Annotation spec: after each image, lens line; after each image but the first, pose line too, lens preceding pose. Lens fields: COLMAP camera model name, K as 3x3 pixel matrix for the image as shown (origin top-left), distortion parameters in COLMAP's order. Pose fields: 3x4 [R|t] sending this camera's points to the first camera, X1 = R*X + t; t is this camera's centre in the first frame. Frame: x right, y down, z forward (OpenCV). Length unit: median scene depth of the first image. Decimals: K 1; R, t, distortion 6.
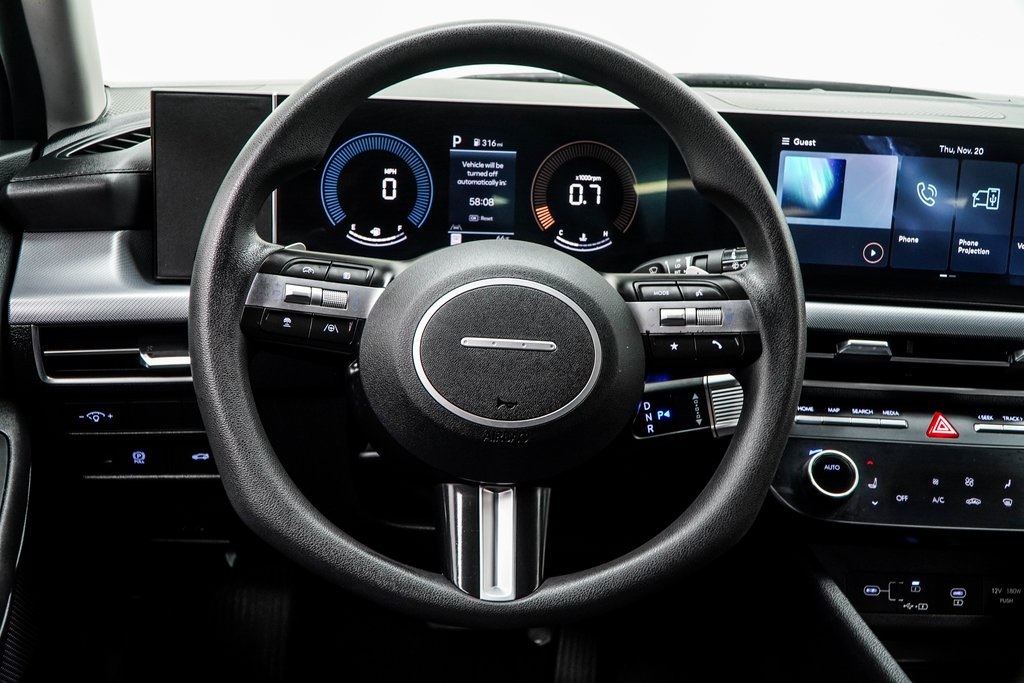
lens RADIAL K [[1081.3, 0, 488.4], [0, 1081.3, 352.2], [0, 0, 1]] dist [0.000005, 0.000000]
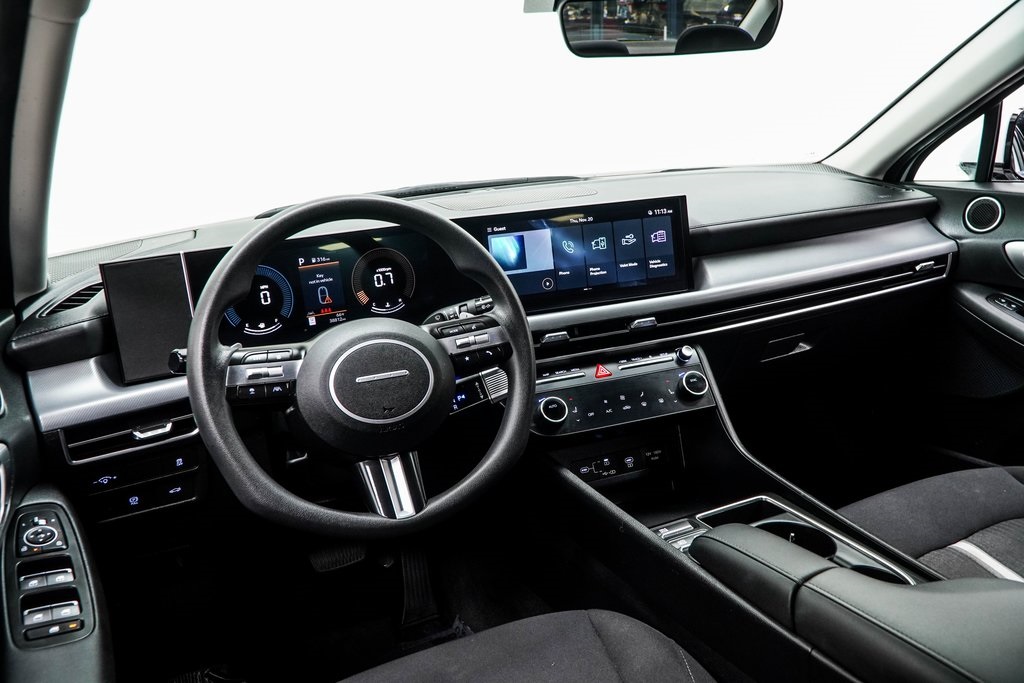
lens RADIAL K [[823.0, 0, 506.8], [0, 823.0, 344.3], [0, 0, 1]] dist [-0.013460, 0.015247]
pose [[0.929795, -0.196914, 0.310976, -0.151855], [0.203092, 0.979077, 0.012734, -0.025997], [-0.306977, 0.051316, 0.950333, -0.268153]]
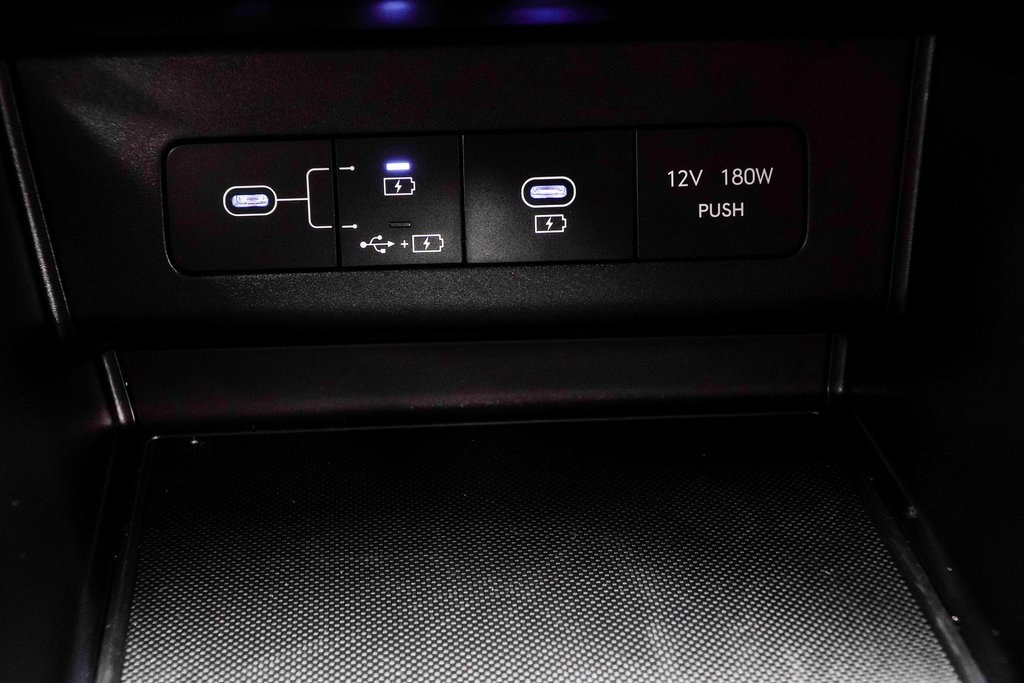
lens RADIAL K [[1581.0, 0, 478.5], [0, 1581.0, 344.5], [0, 0, 1]] dist [-0.029515, 0.000000]
pose [[0.997541, -0.069246, -0.010818, 0.443943], [0.068914, 0.940989, 0.331347, 0.126082], [-0.012765, -0.331278, 0.943447, 0.615995]]
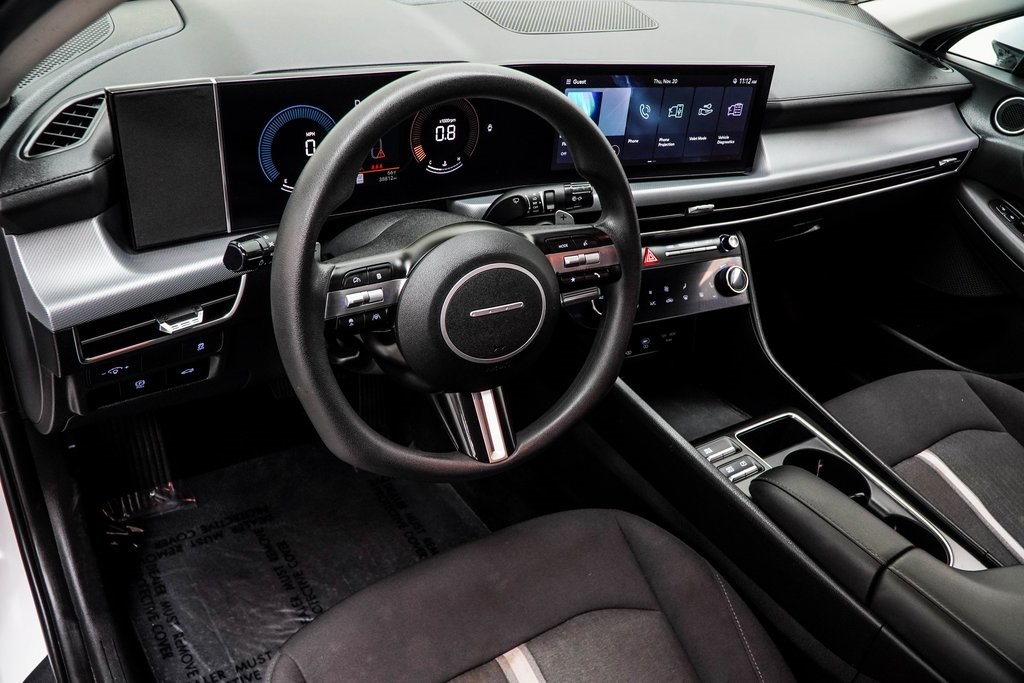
lens RADIAL K [[823.0, 0, 502.7], [0, 823.0, 341.0], [0, 0, 1]] dist [-0.013460, 0.015247]
pose [[0.875940, -0.205904, 0.436271, -0.361136], [0.030411, 0.926108, 0.376032, -0.296464], [-0.481460, -0.316114, 0.817477, 0.034320]]
